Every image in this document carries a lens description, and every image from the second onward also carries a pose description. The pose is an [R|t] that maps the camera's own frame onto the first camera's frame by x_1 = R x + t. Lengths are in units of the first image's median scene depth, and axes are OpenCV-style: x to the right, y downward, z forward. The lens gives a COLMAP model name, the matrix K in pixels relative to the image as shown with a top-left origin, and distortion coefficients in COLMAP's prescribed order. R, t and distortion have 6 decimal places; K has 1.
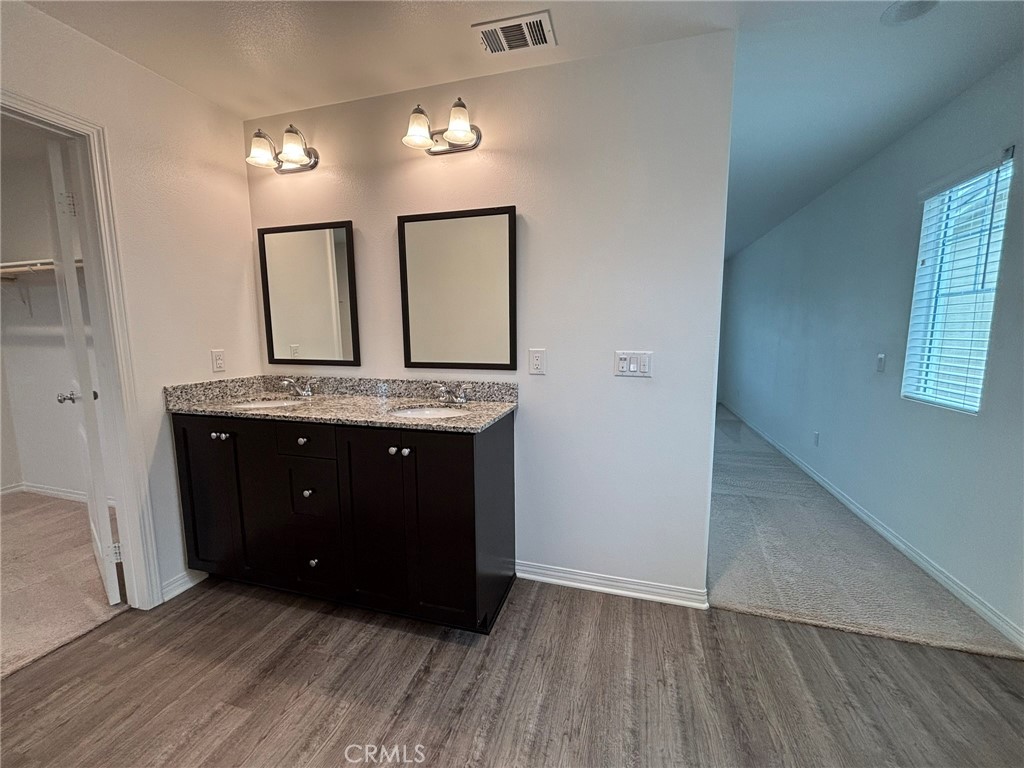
lens RADIAL K [[414.7, 0, 512.6], [0, 414.7, 385.5], [0, 0, 1]] dist [0.000908, 0.000207]
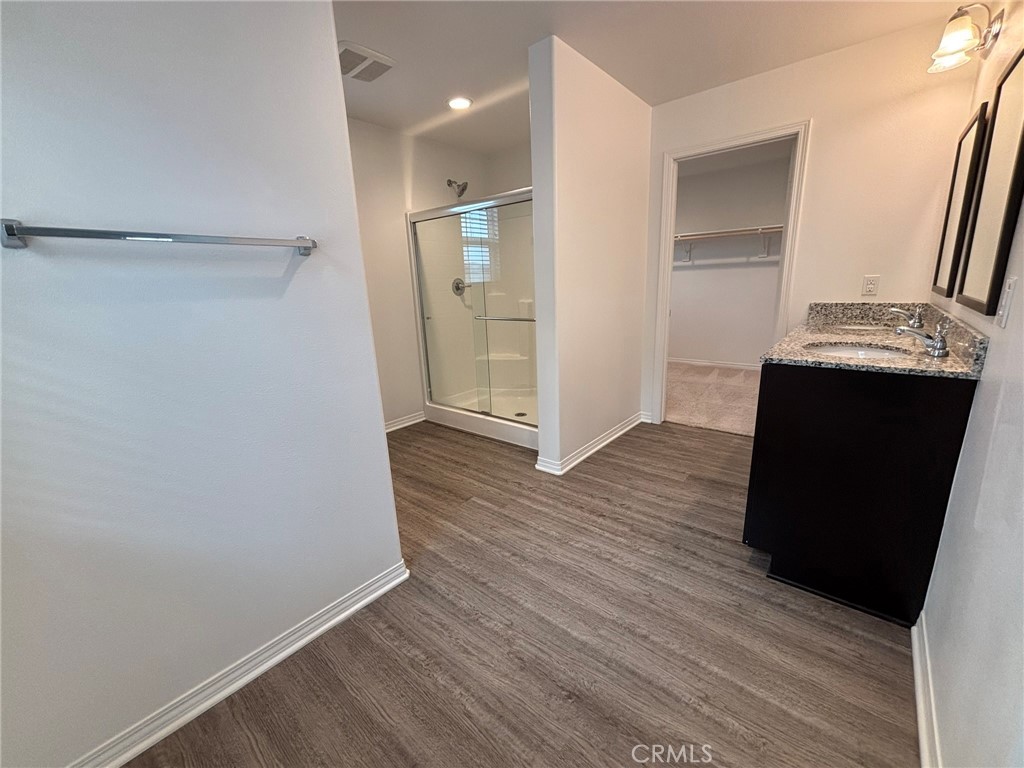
lens RADIAL K [[414.7, 0, 511.2], [0, 414.7, 382.3], [0, 0, 1]] dist [0.000908, 0.000207]
pose [[-0.412510, 0.235043, -0.880108, 1.041321], [-0.068464, 0.955408, 0.287243, -0.089679], [0.908377, 0.178746, -0.378023, 0.807149]]
